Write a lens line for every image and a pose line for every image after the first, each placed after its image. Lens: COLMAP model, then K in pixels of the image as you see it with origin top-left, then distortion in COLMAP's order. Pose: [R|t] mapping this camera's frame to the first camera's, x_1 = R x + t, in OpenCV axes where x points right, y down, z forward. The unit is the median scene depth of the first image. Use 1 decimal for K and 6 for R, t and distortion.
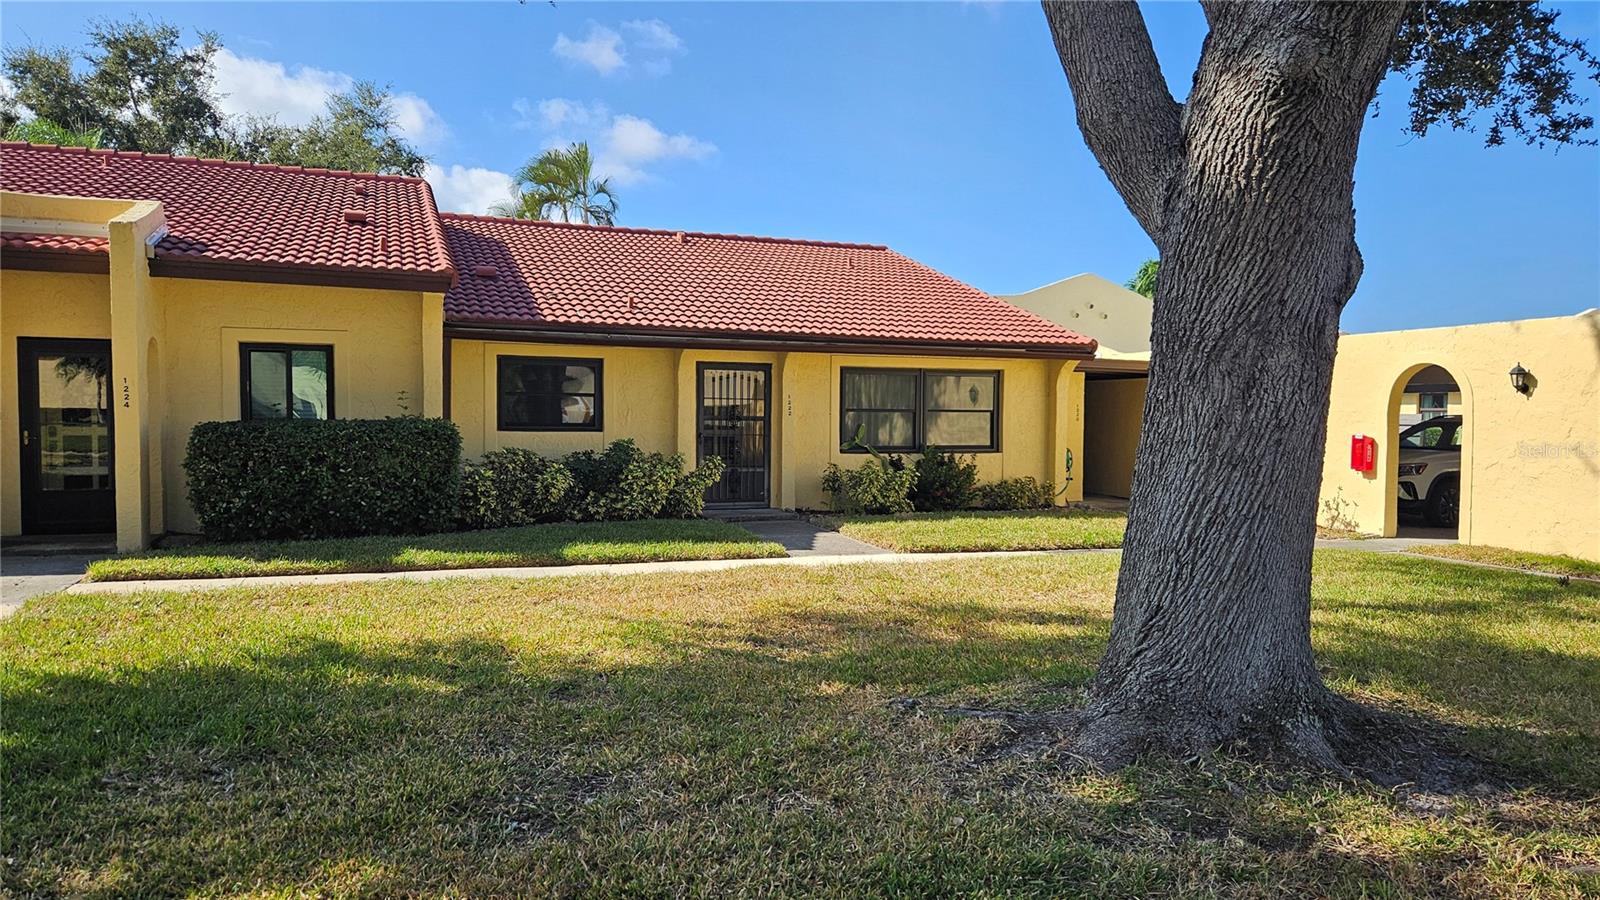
lens RADIAL K [[1075.4, 0, 797.6], [0, 1075.4, 448.8], [0, 0, 1]] dist [0.064454, 0.000126]
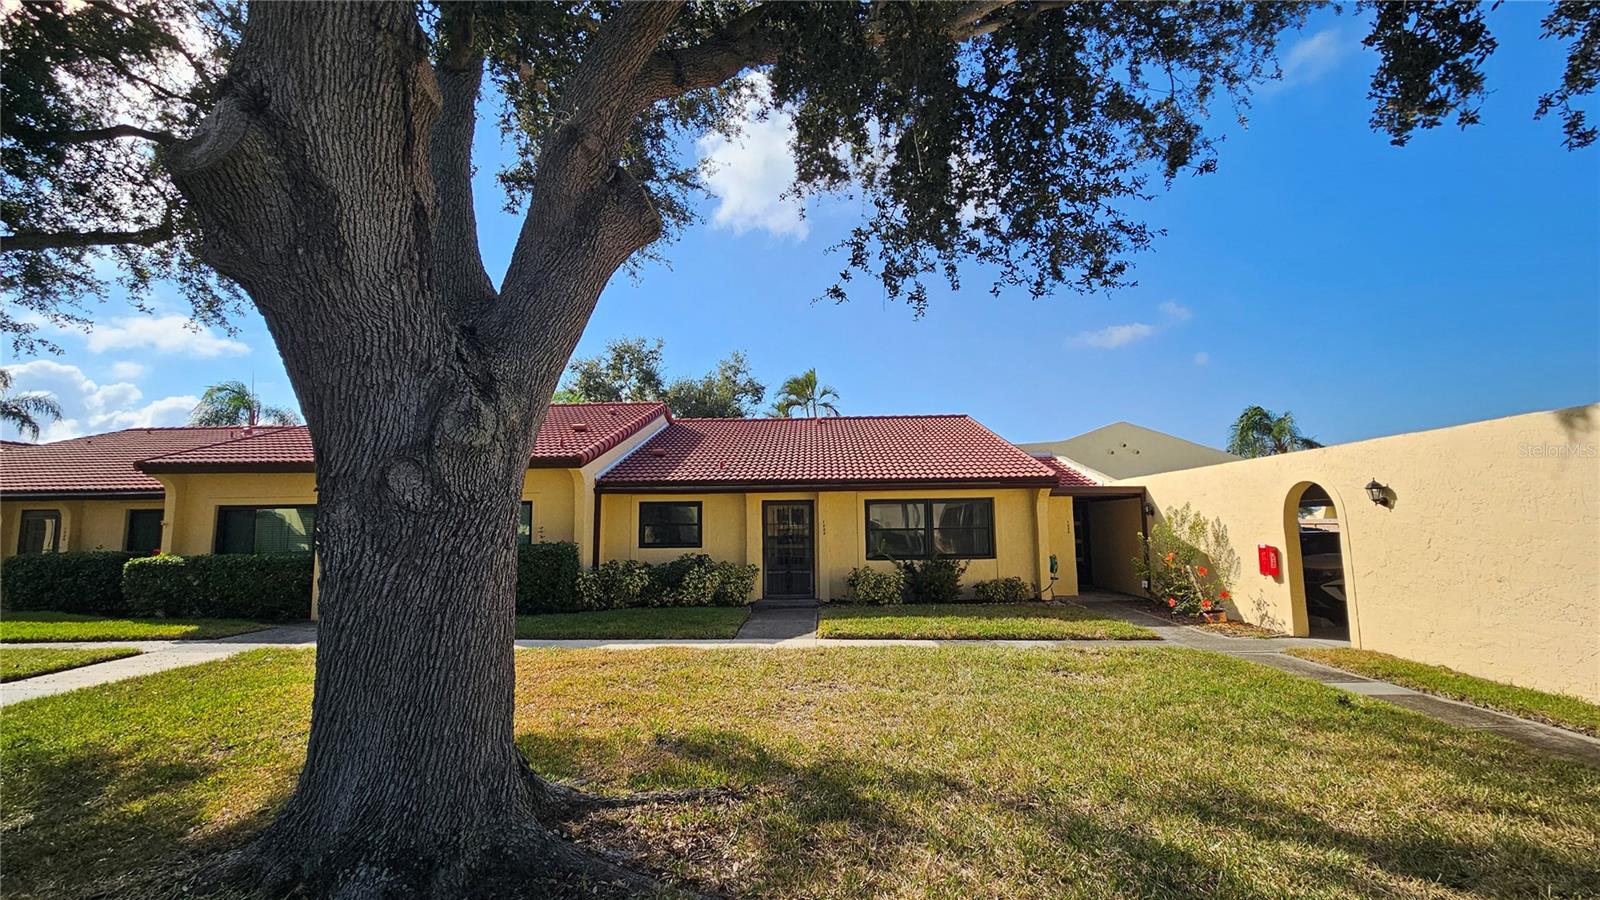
lens RADIAL K [[656.1, 0, 801.7], [0, 656.1, 459.7], [0, 0, 1]] dist [0.000558, 0.000289]
pose [[0.920112, -0.062244, -0.386677, 0.313157], [0.010116, 0.990738, -0.135409, -0.011486], [0.391524, 0.120680, 0.912220, 0.156191]]
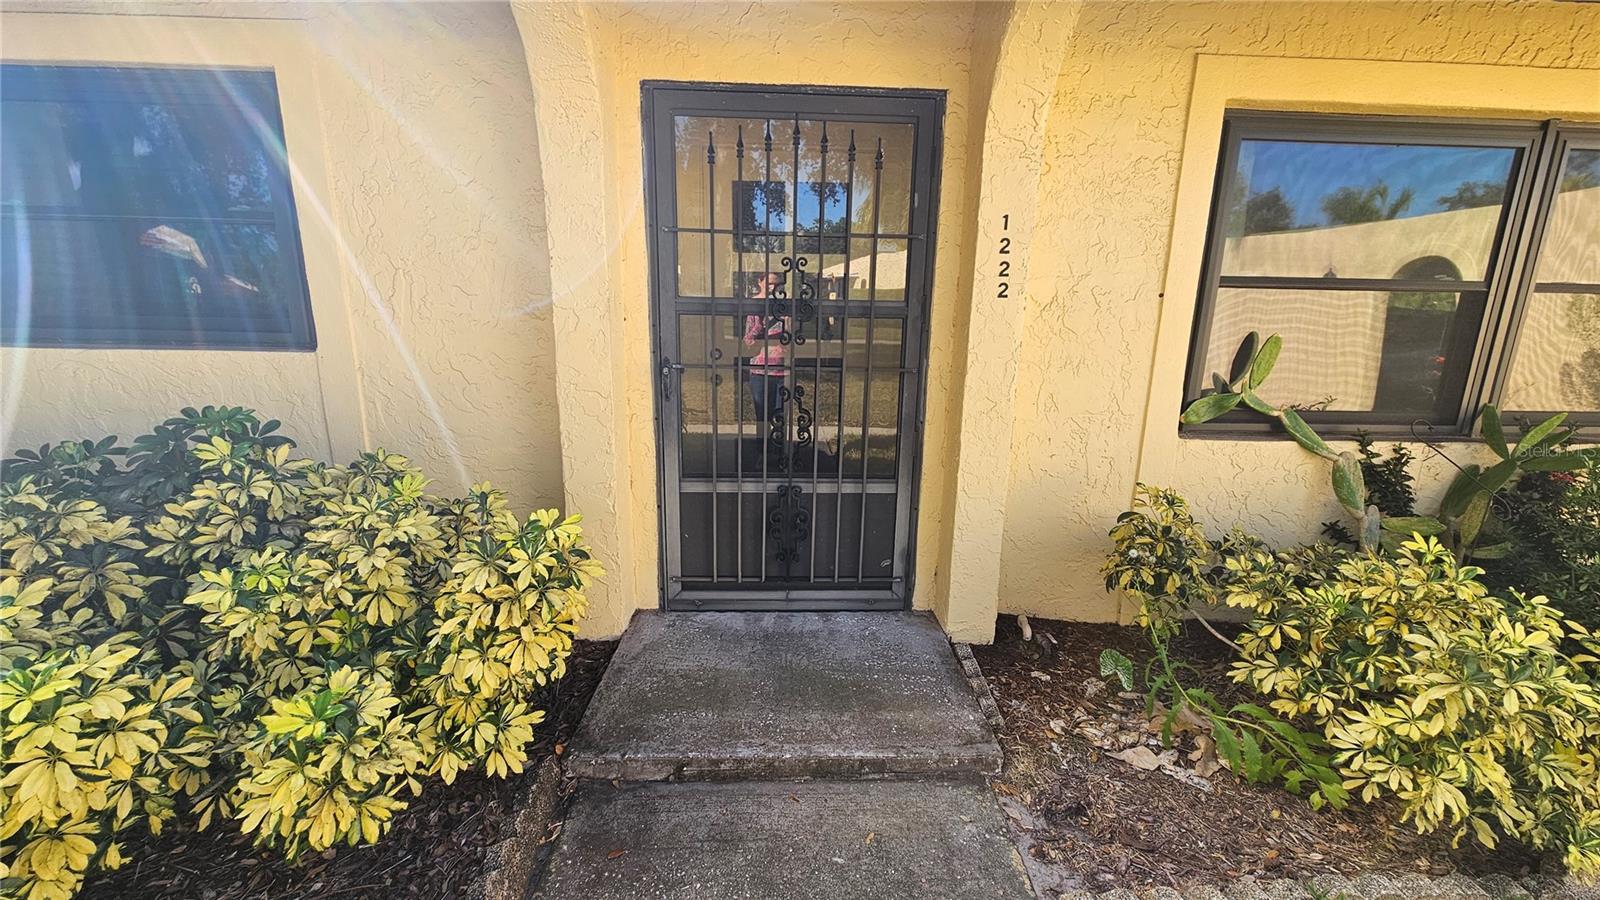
lens RADIAL K [[656.1, 0, 797.0], [0, 656.1, 456.5], [0, 0, 1]] dist [0.000558, 0.000289]
pose [[0.948256, 0.080963, -0.307010, -0.002343], [-0.018979, 0.979667, 0.199731, -0.024244], [0.316939, -0.183570, 0.930512, 0.820347]]
